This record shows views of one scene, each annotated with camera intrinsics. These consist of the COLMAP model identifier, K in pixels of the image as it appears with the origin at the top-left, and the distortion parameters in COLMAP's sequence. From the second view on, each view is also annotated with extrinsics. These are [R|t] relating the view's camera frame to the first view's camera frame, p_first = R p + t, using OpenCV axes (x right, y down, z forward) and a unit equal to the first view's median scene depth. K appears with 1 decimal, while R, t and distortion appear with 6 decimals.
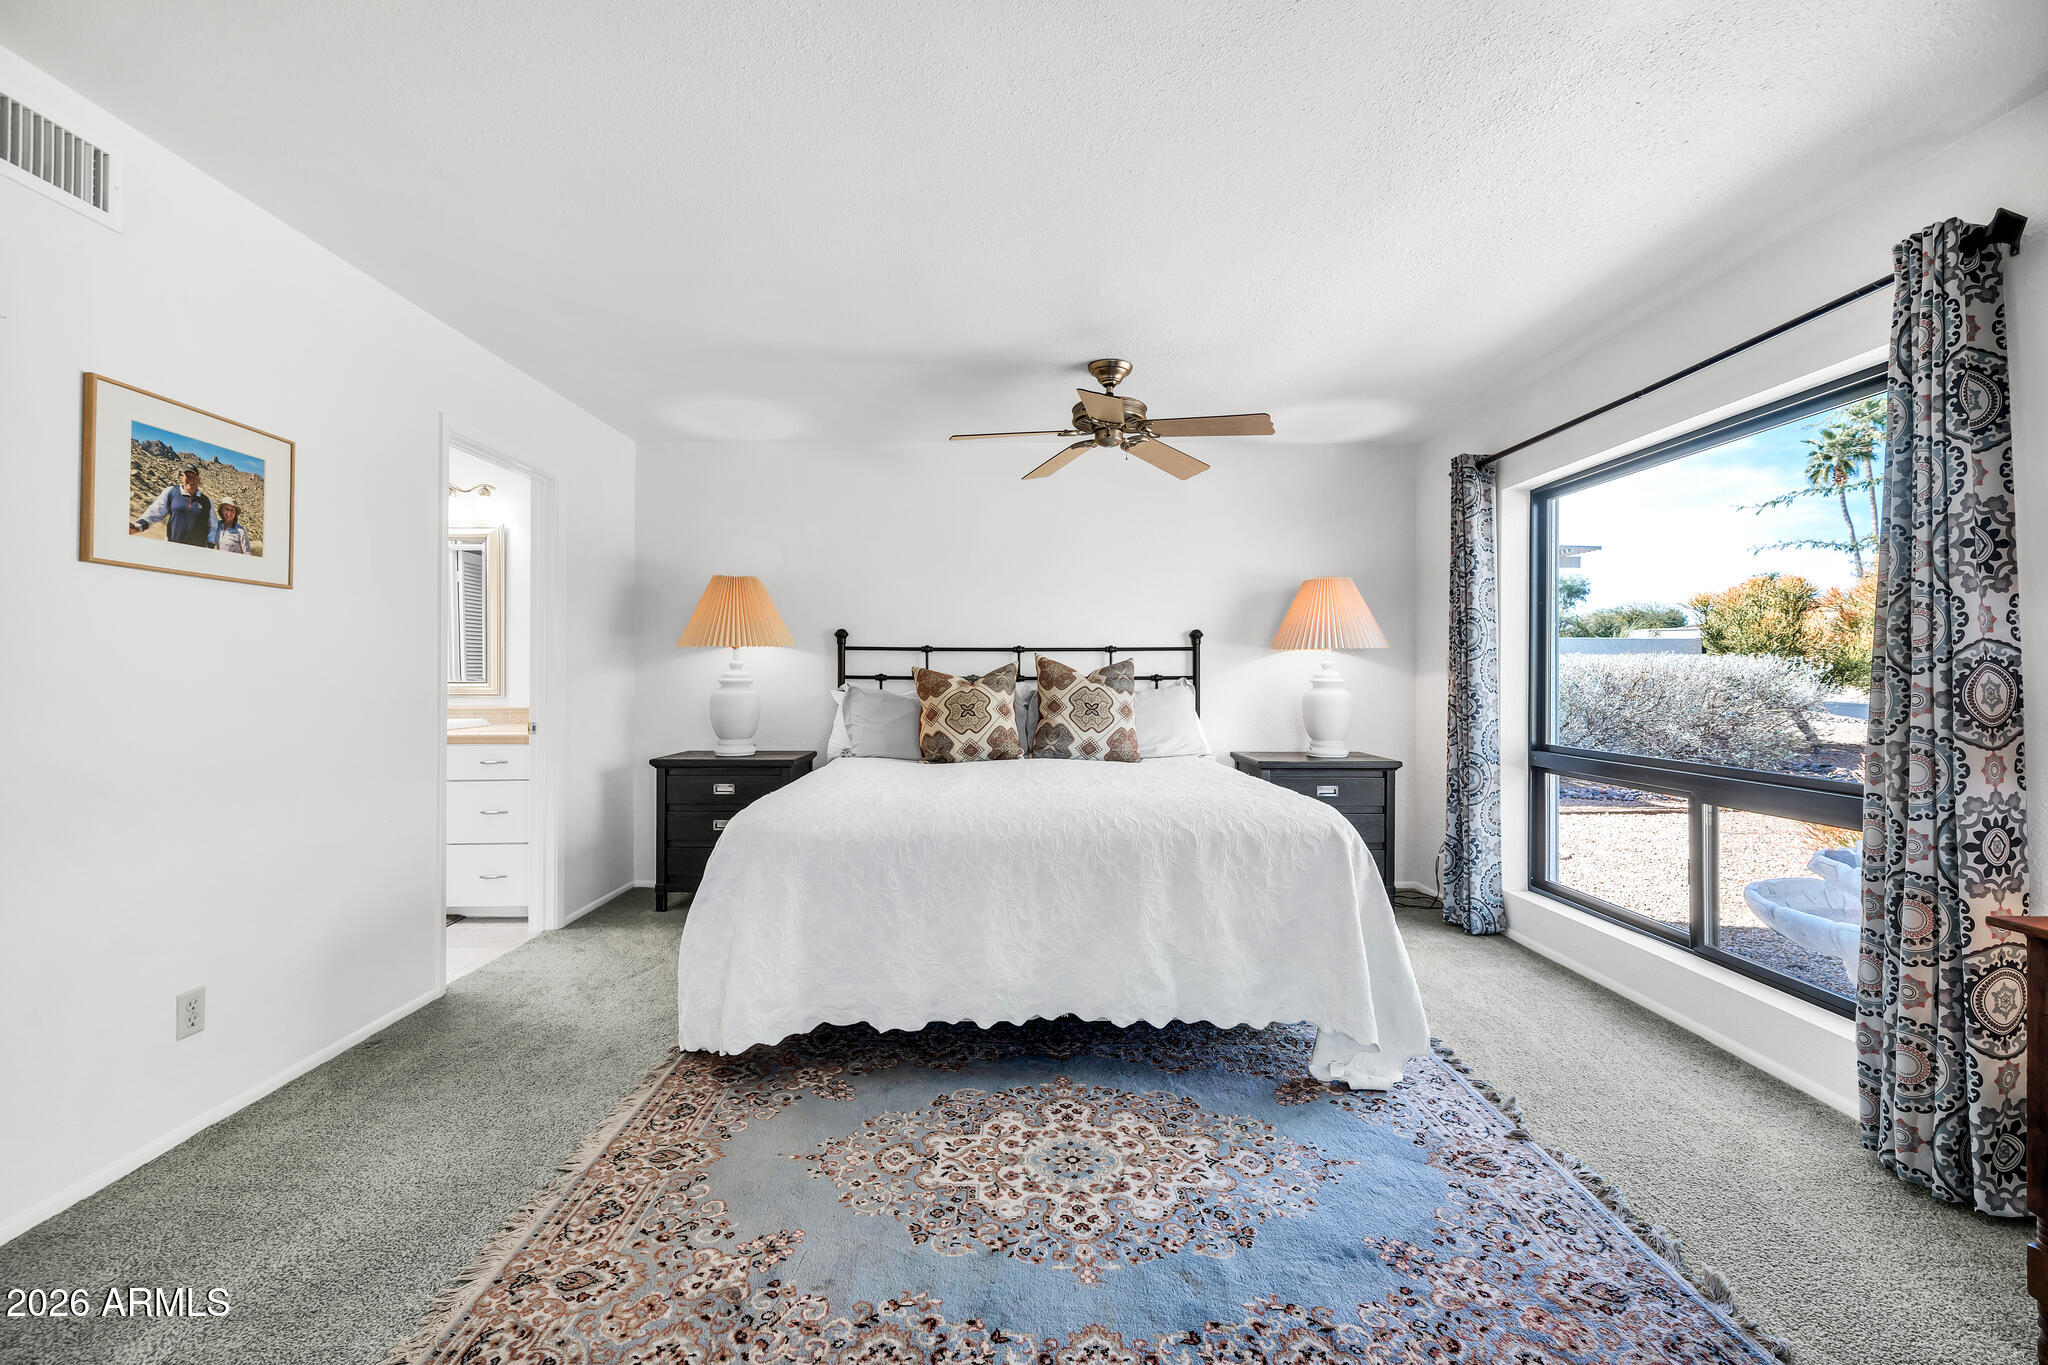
lens RADIAL K [[811.0, 0, 1024.0], [0, 811.0, 682.5], [0, 0, 1]] dist [-0.019101, -0.000384]
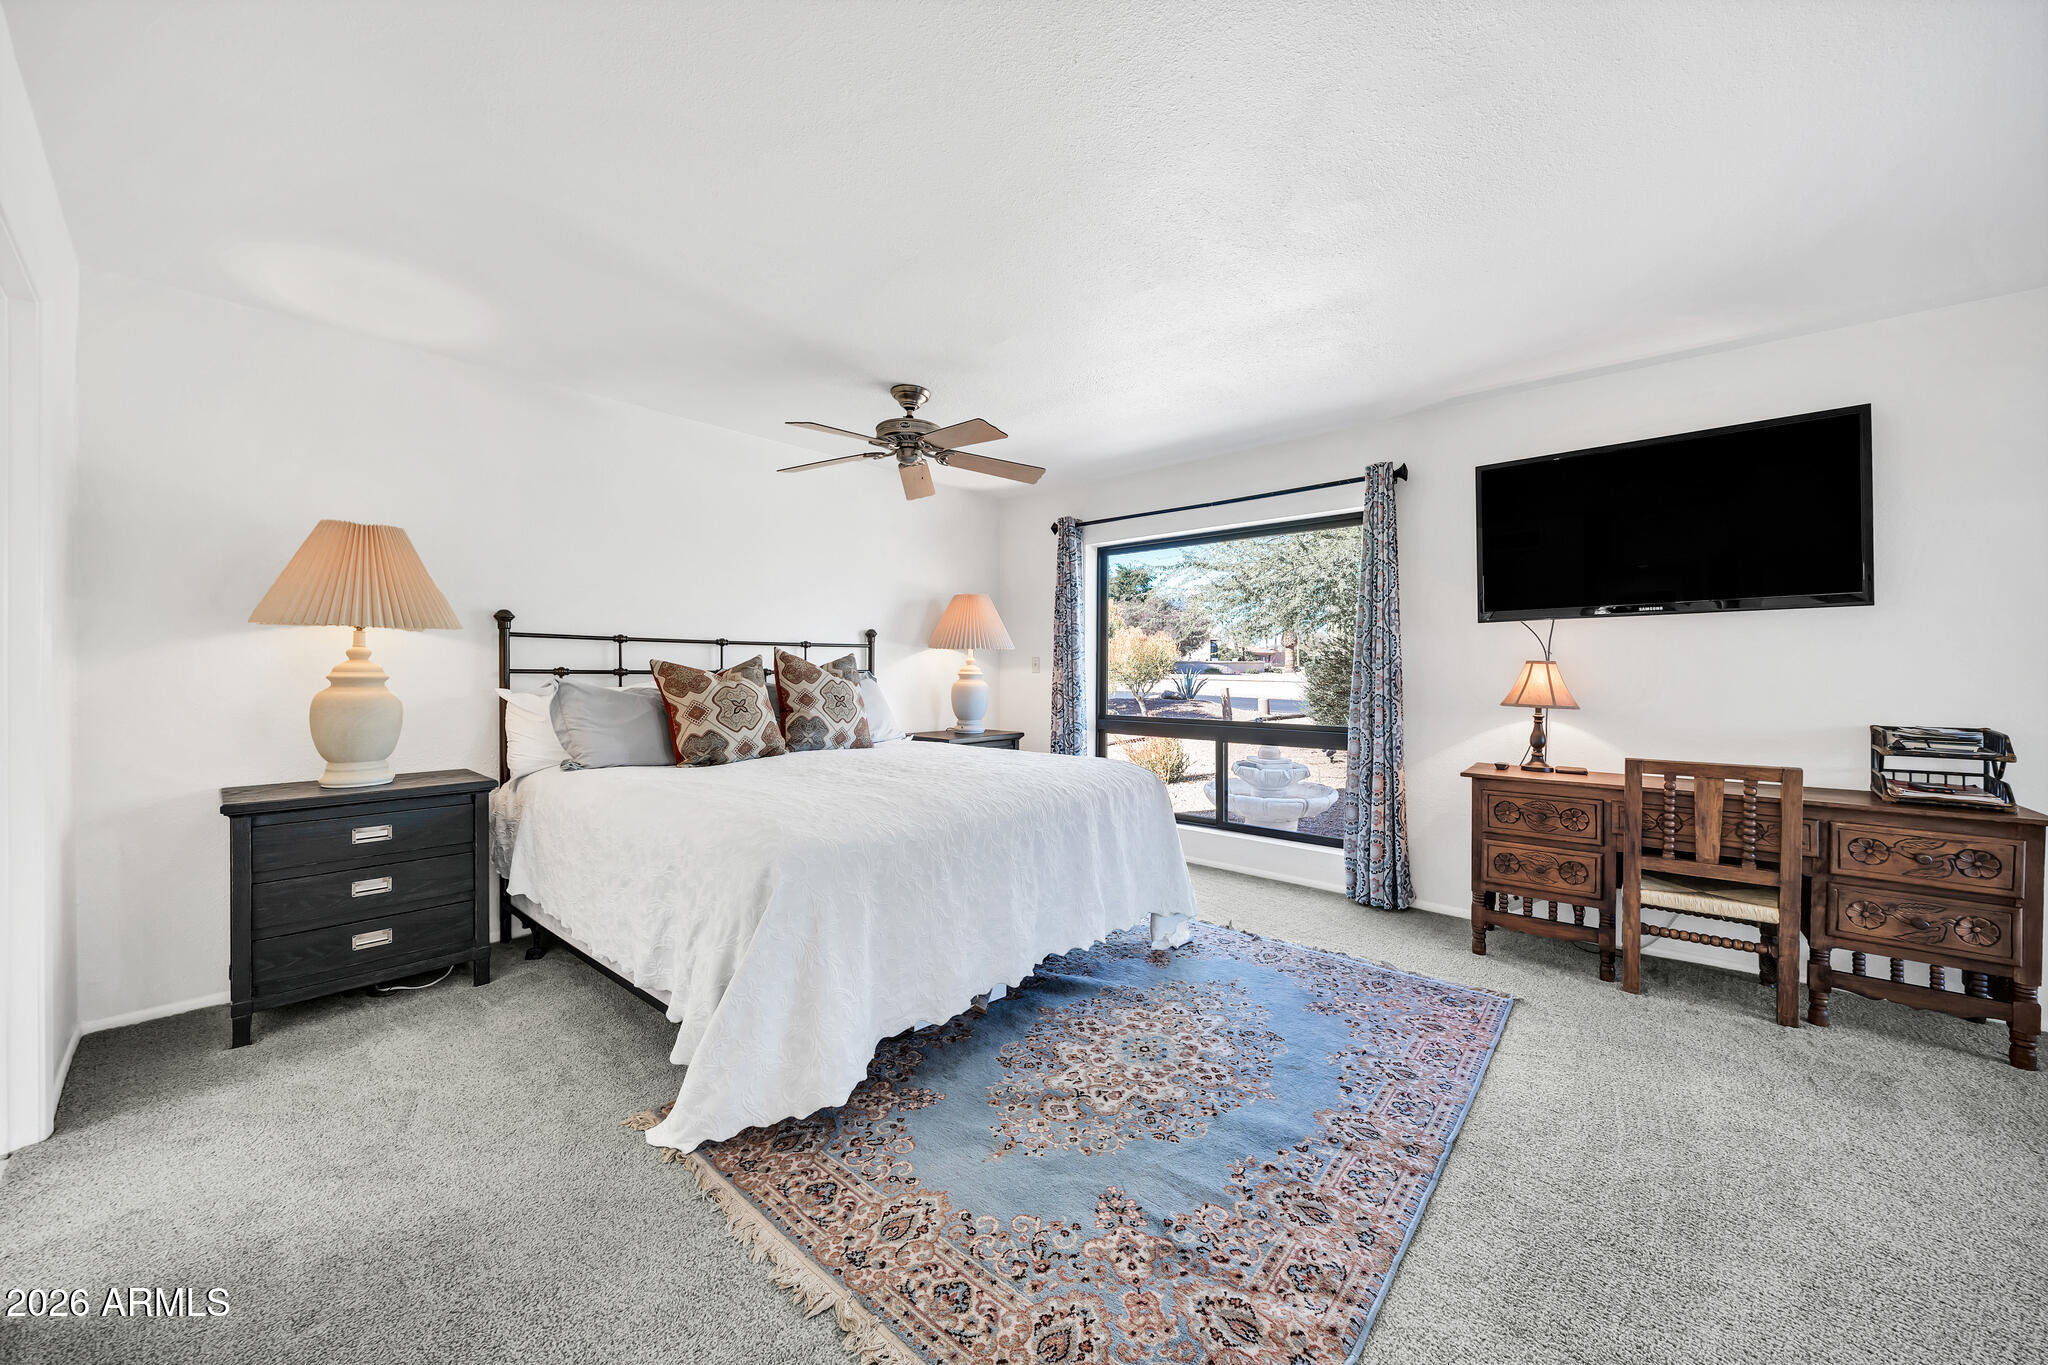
lens RADIAL K [[715.1, 0, 1024.0], [0, 715.1, 682.5], [0, 0, 1]] dist [-0.023864, -0.000180]
pose [[0.670428, -0.012501, 0.741869, -0.466606], [0.004013, 0.999905, 0.013223, -0.003232], [-0.741963, -0.005888, 0.670415, 0.201712]]
